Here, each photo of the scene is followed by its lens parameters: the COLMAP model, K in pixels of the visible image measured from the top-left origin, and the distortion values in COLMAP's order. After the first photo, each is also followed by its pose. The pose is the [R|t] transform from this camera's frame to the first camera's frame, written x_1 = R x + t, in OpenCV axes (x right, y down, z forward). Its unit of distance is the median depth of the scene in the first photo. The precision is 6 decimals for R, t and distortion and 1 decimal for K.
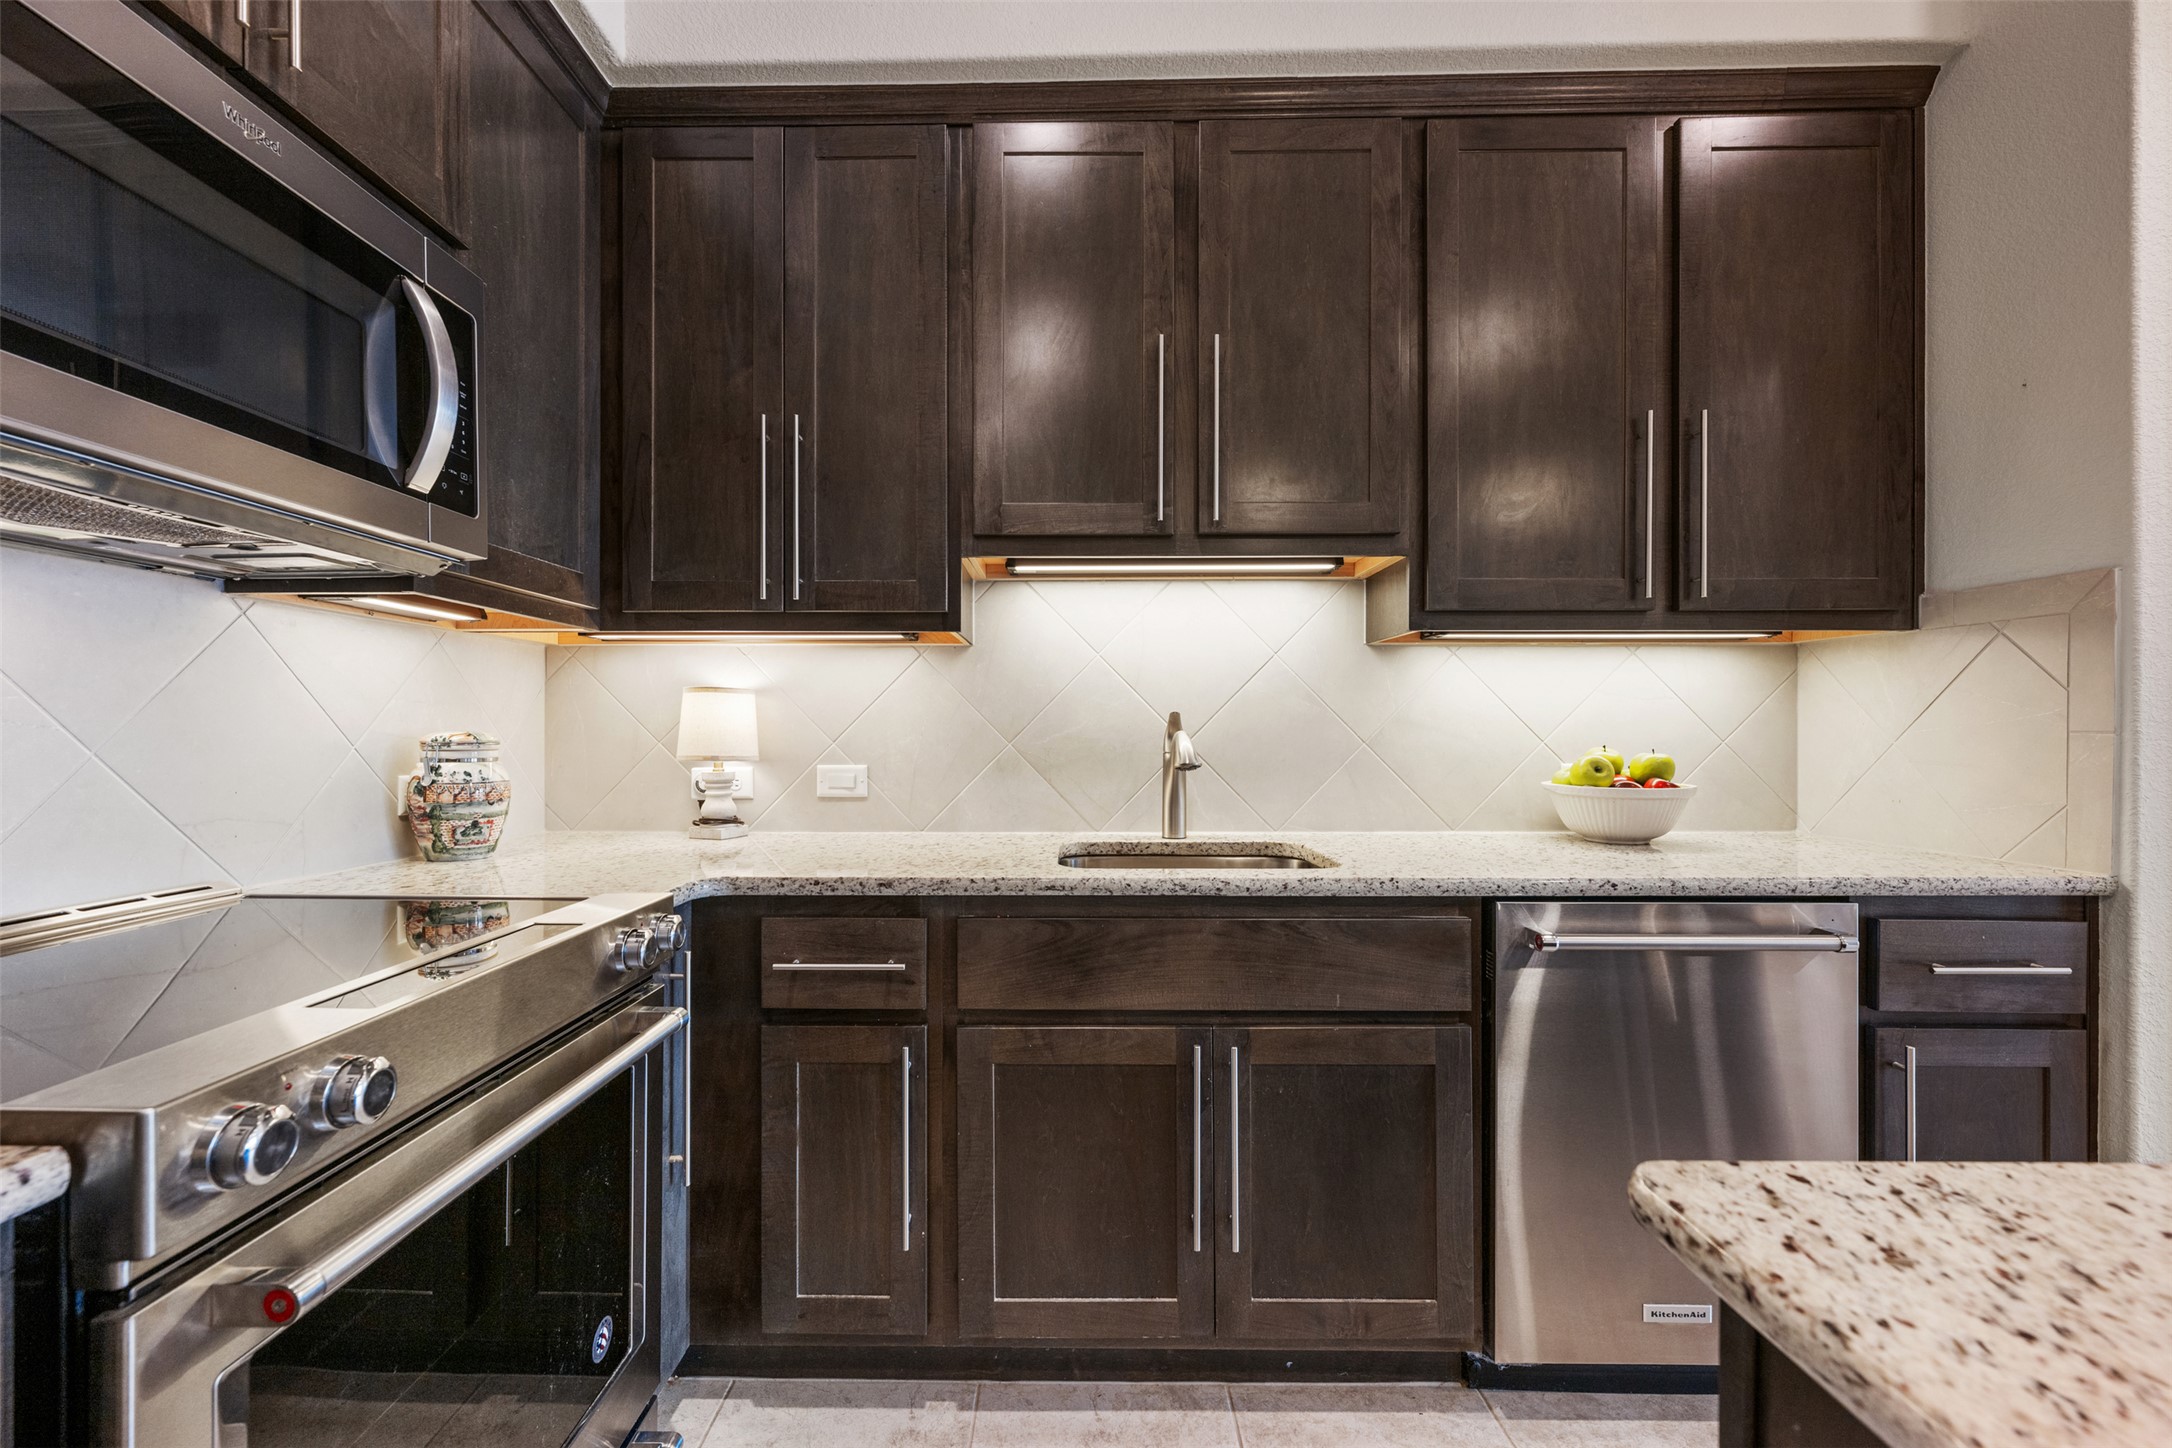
lens RADIAL K [[897.3, 0, 1063.2], [0, 897.3, 727.1], [0, 0, 1]] dist [-0.001787, -0.000050]
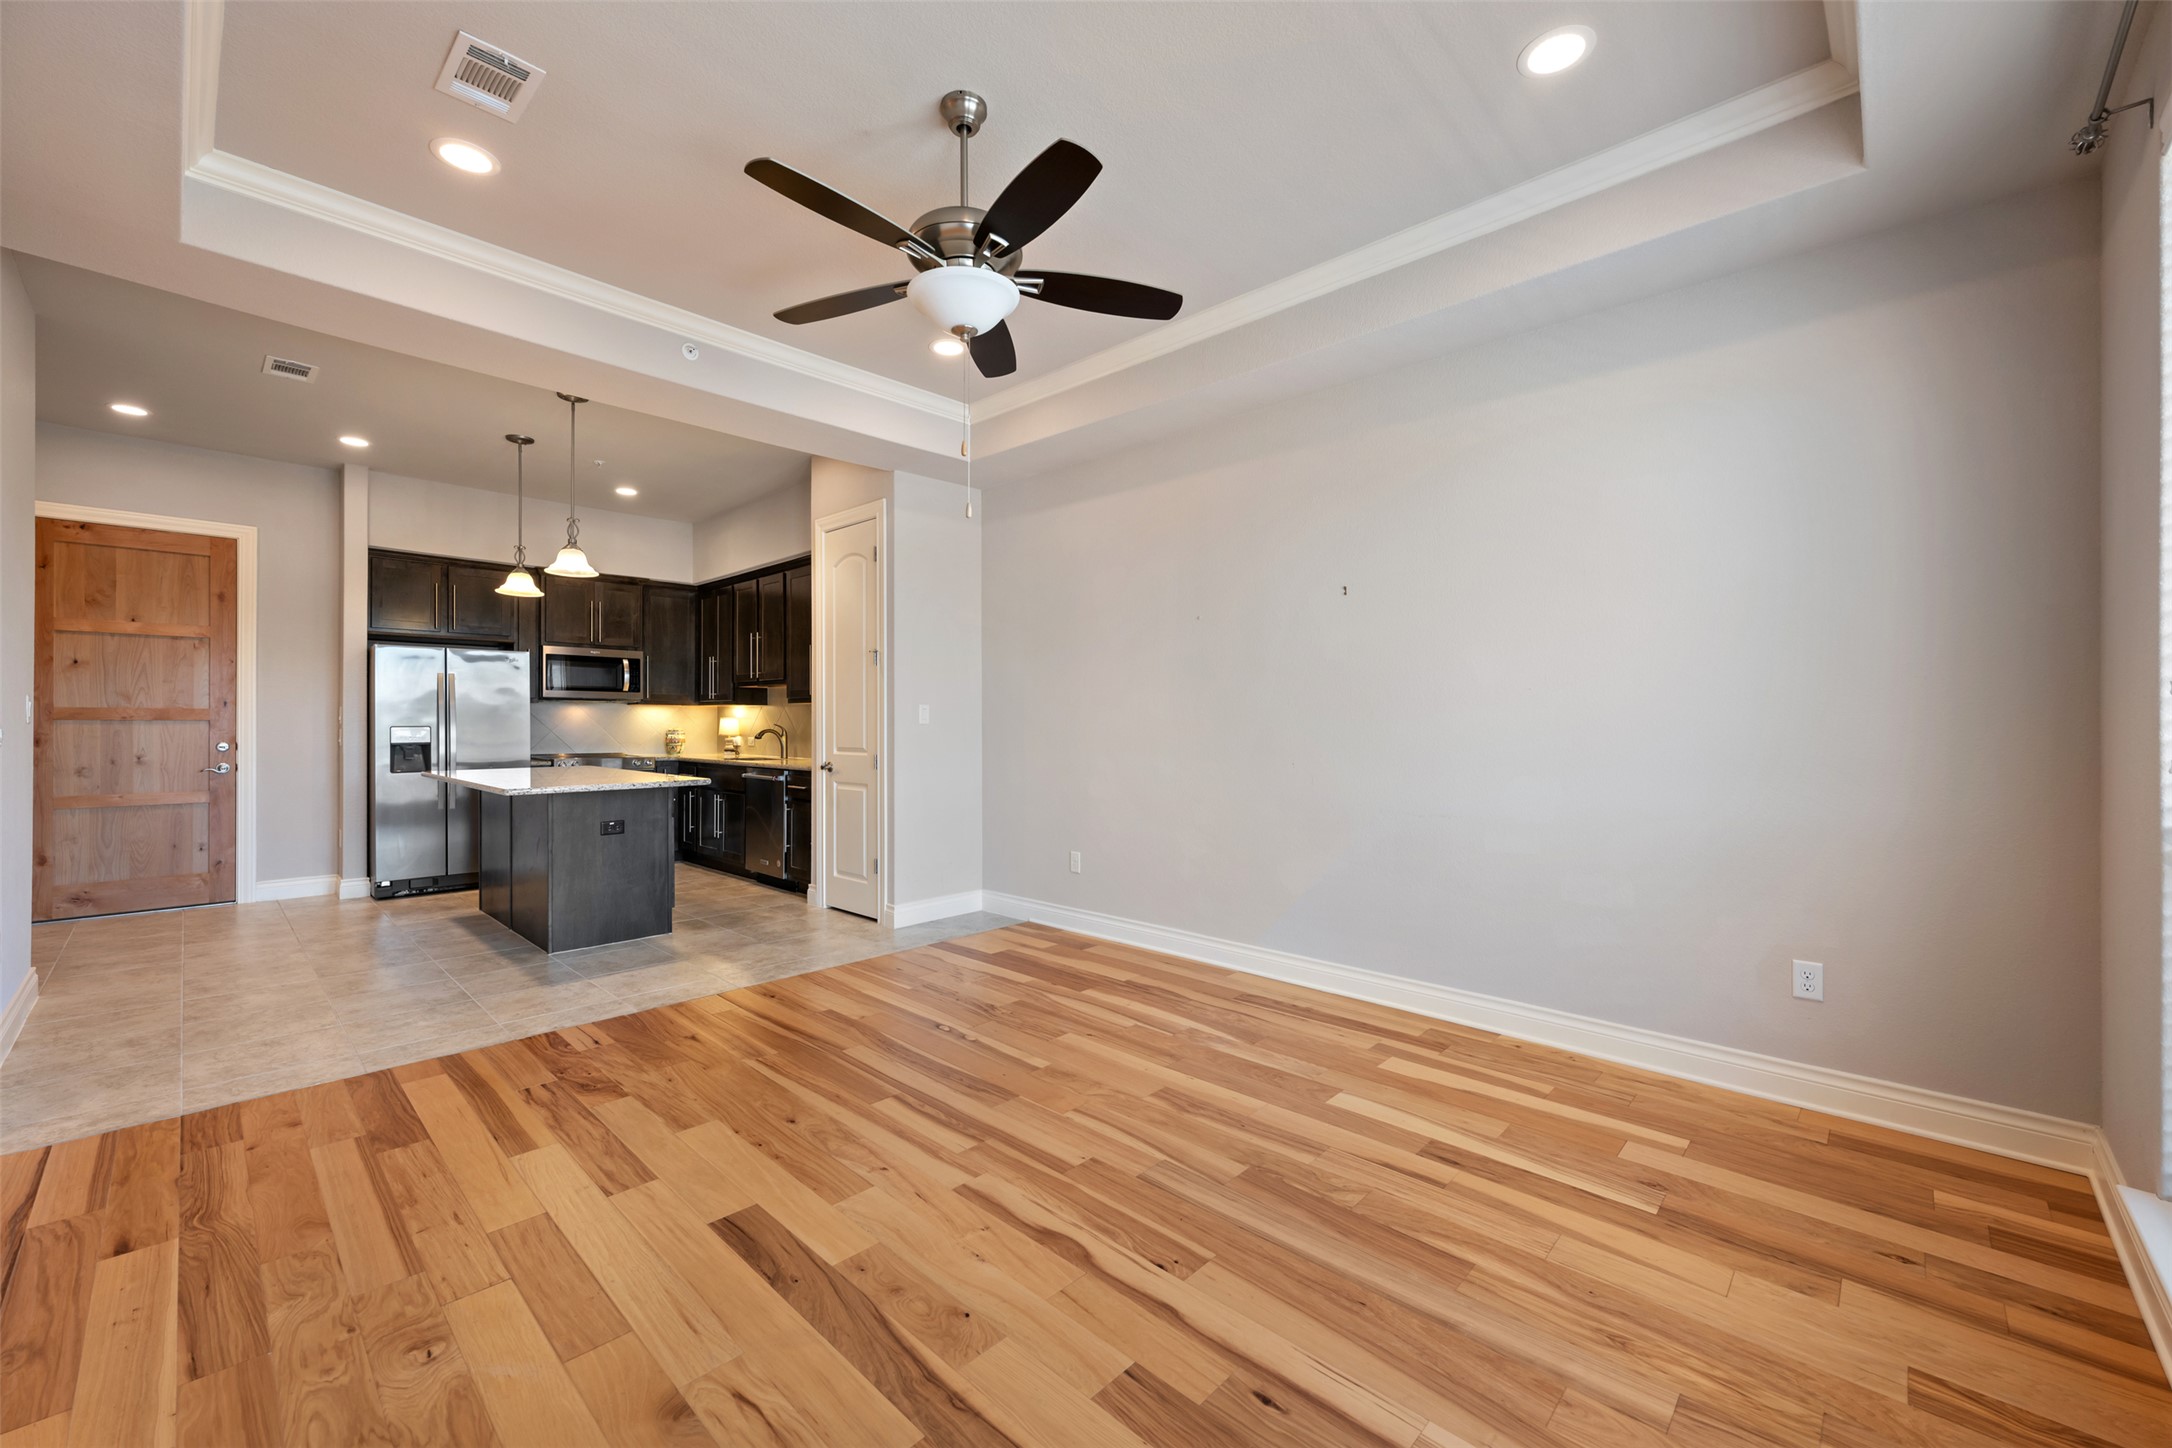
lens RADIAL K [[857.3, 0, 1082.8], [0, 857.3, 725.0], [0, 0, 1]] dist [-0.001922, 0.000029]
pose [[0.729409, 0.003857, -0.684067, 4.120575], [-0.002856, 0.999993, 0.002593, -0.030397], [0.684072, 0.000062, 0.729414, -0.874029]]
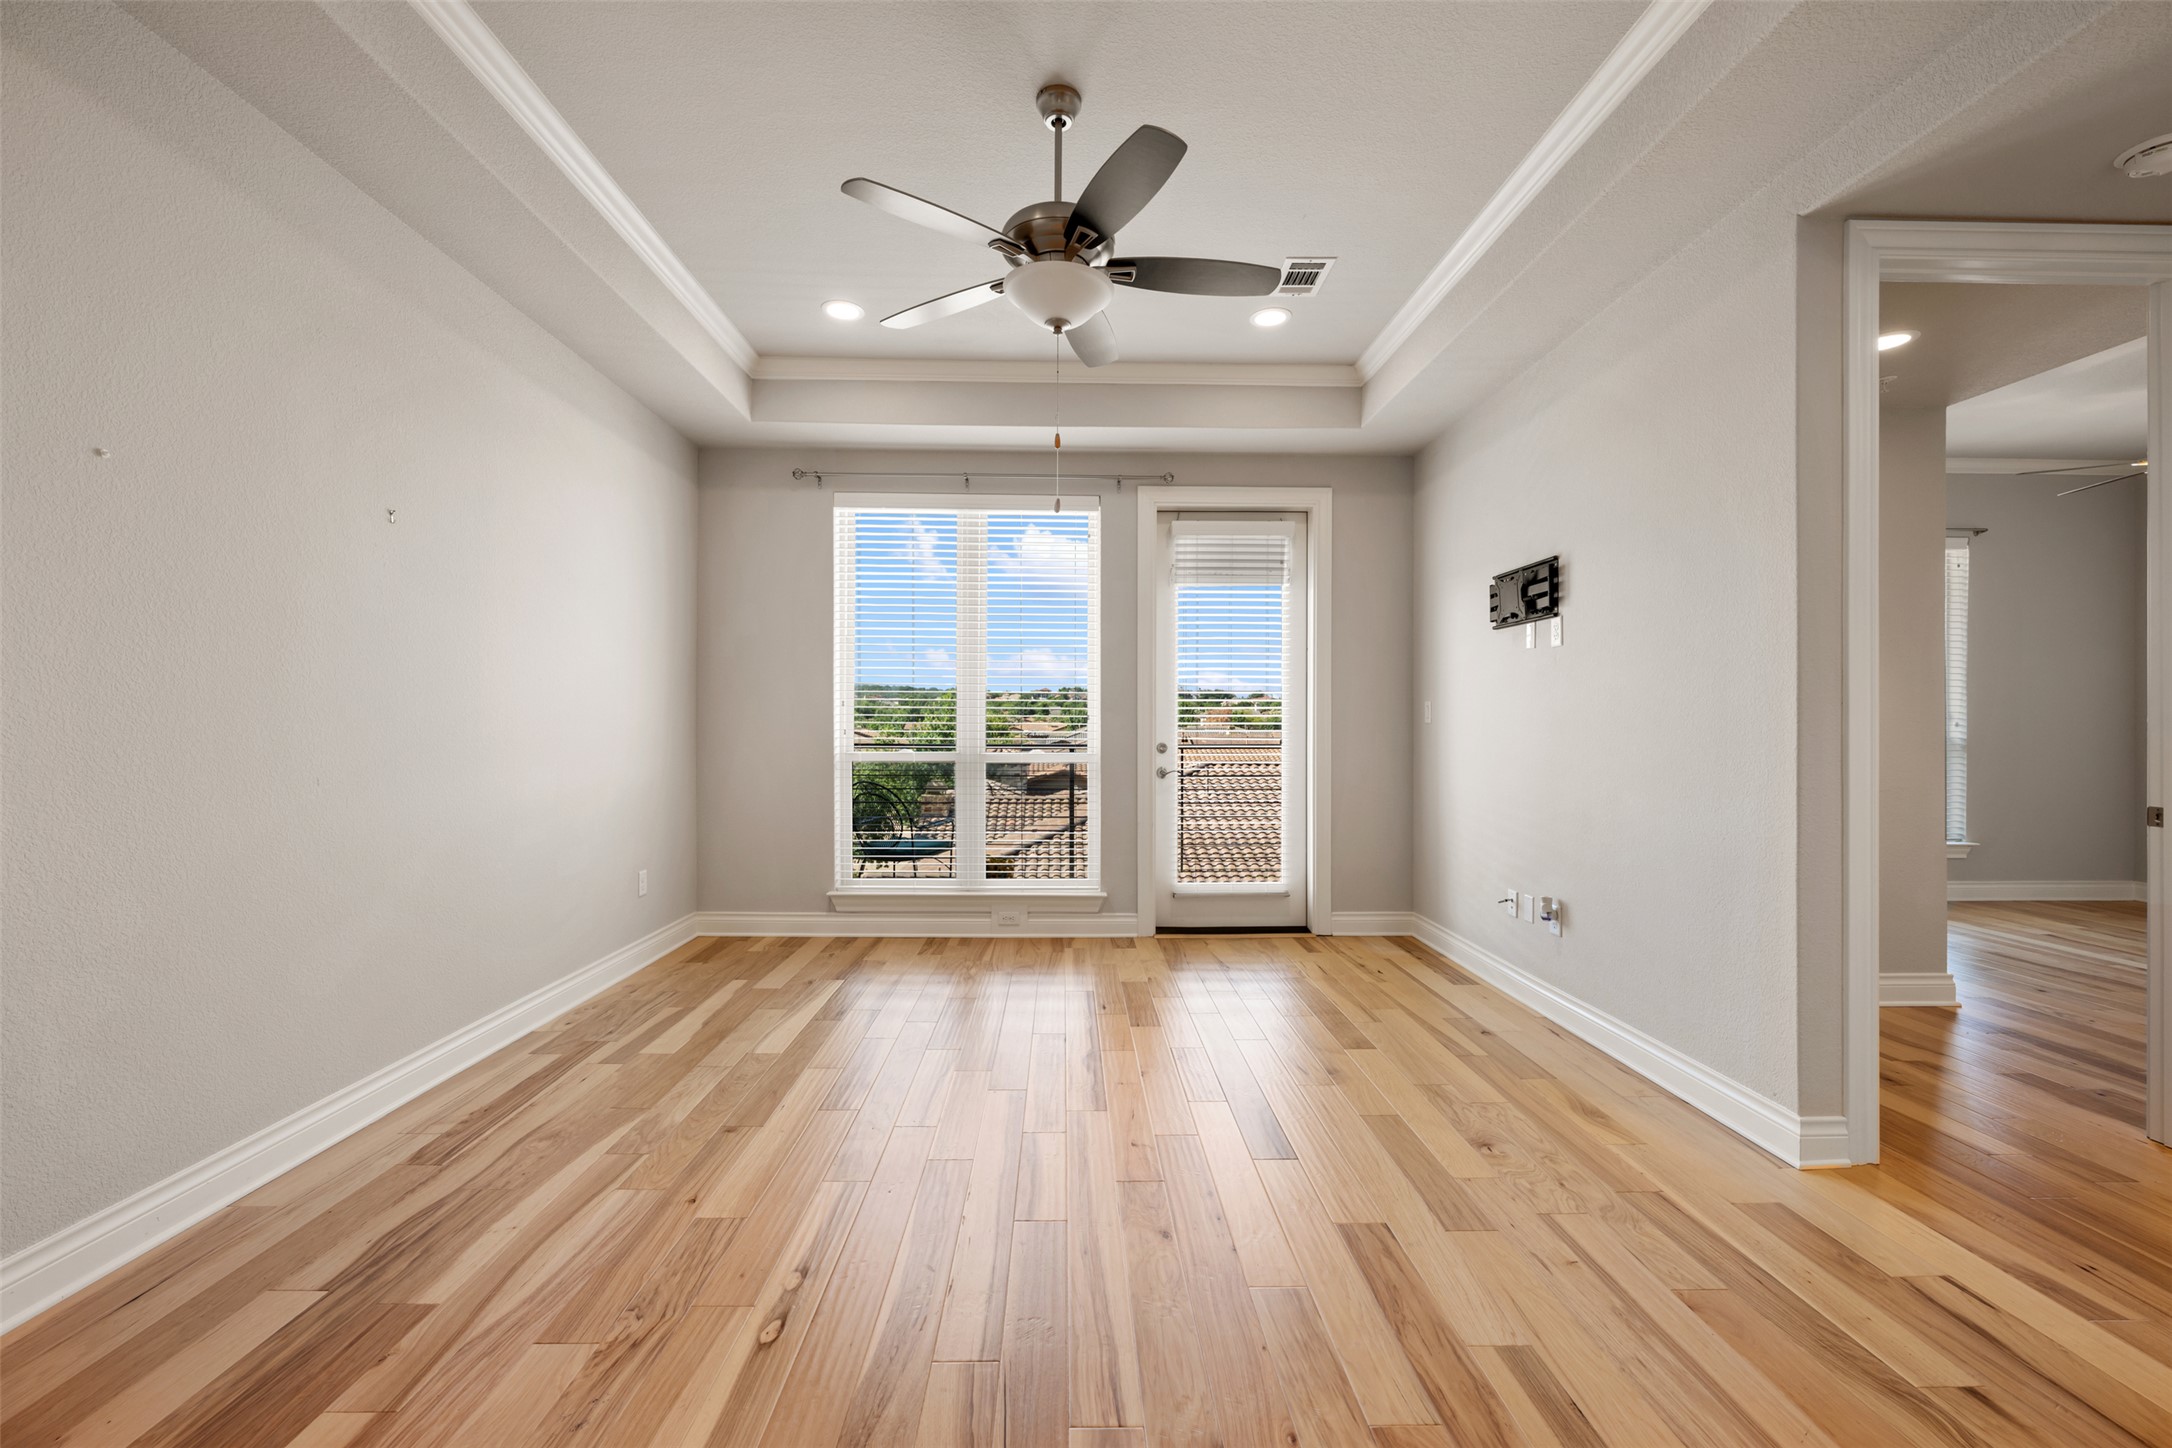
lens RADIAL K [[864.4, 0, 1080.5], [0, 864.4, 723.7], [0, 0, 1]] dist [-0.000627, 0.000001]
pose [[-0.031565, 0.000068, 0.999502, 1.503266], [-0.003739, 0.999993, -0.000186, -0.011569], [-0.999495, -0.003743, -0.031564, 0.052261]]
